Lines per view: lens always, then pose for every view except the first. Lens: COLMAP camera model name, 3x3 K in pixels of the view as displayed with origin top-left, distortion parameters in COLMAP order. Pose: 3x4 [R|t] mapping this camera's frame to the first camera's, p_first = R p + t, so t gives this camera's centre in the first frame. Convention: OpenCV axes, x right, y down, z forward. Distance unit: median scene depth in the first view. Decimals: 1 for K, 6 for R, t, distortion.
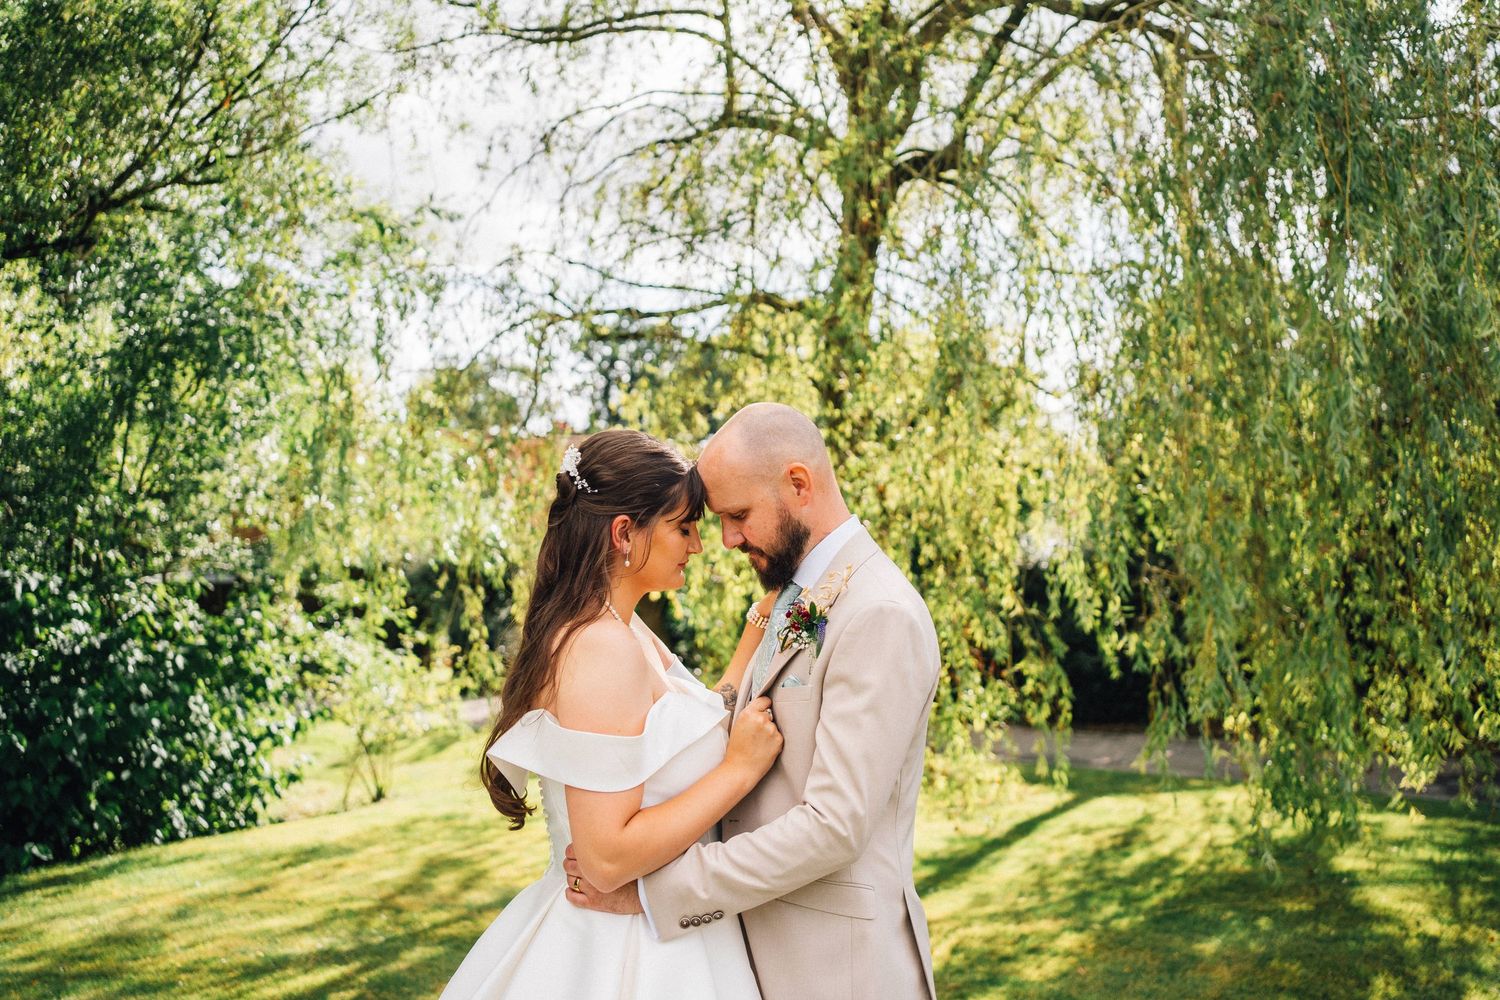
lens RADIAL K [[1565.4, 0, 745.5], [0, 1565.4, 474.0], [0, 0, 1]] dist [-0.002722, 0.191464]
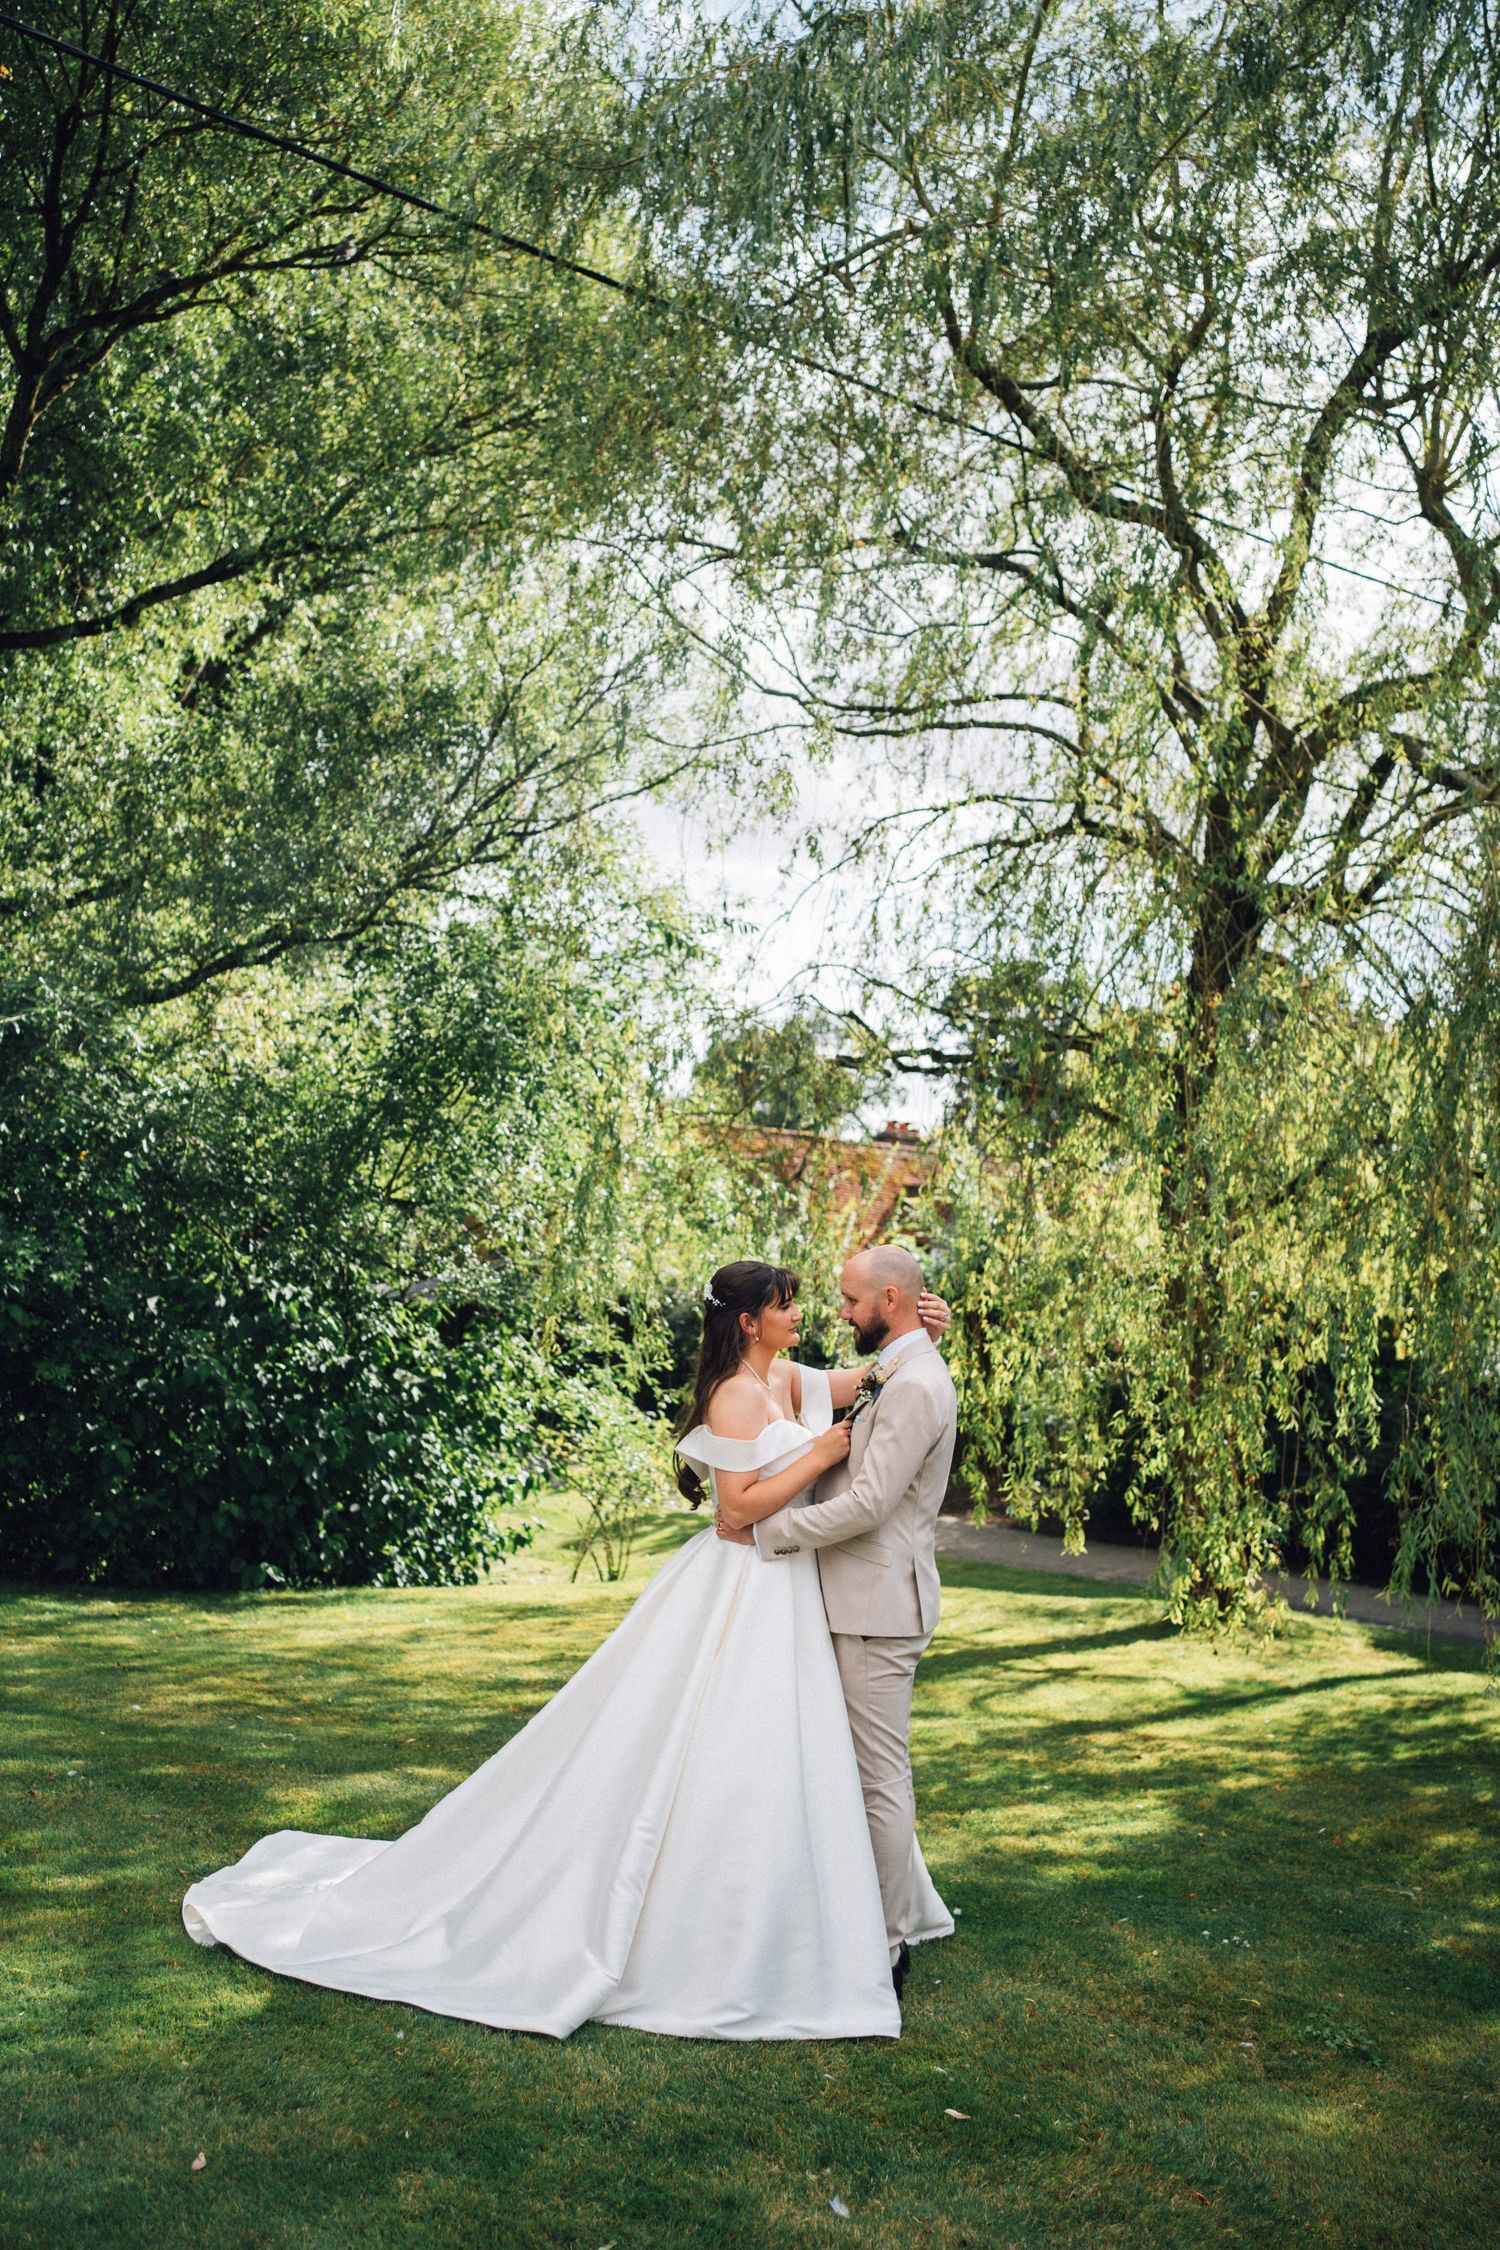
lens RADIAL K [[2348.2, 0, 701.4], [0, 2348.2, 1124.0], [0, 0, 1]] dist [-0.002722, 0.191464]
pose [[0.974883, 0.077742, -0.208710, 0.073932], [-0.083451, 0.996337, -0.018673, -0.024606], [0.206493, 0.035620, 0.977799, -0.301725]]
